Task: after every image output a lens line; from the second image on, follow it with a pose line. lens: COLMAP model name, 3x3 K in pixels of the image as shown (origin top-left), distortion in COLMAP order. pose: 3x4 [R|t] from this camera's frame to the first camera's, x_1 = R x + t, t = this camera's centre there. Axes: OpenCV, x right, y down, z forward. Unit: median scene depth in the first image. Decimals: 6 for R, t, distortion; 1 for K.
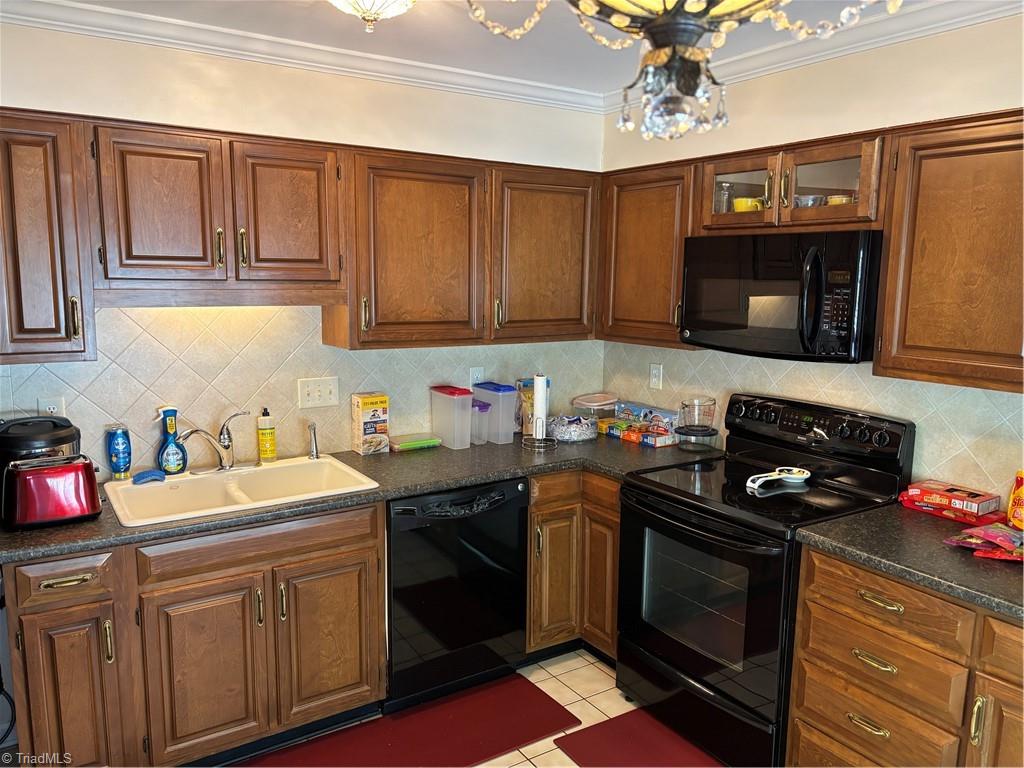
lens RADIAL K [[771.2, 0, 510.5], [0, 771.2, 388.1], [0, 0, 1]] dist [0.023387, -0.009757]
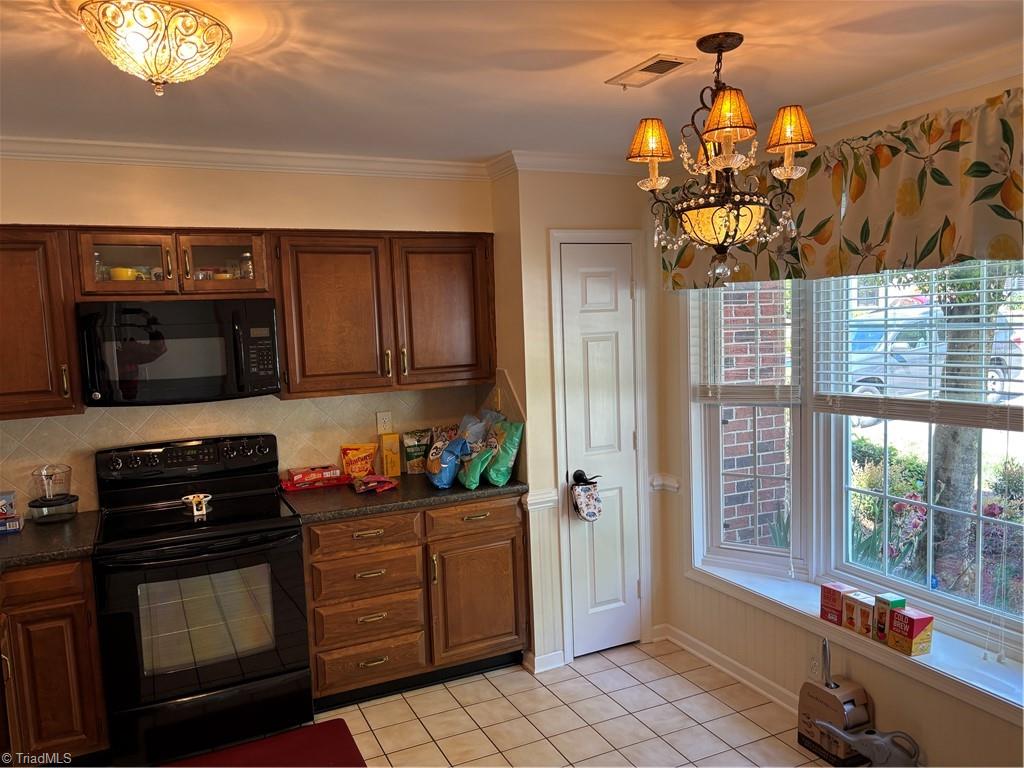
lens RADIAL K [[771.2, 0, 510.7], [0, 771.2, 386.0], [0, 0, 1]] dist [0.023387, -0.009757]
pose [[0.136147, -0.106140, 0.984987, -0.855717], [0.186448, 0.979223, 0.079747, -0.076469], [-0.972986, 0.172792, 0.153107, 0.374675]]
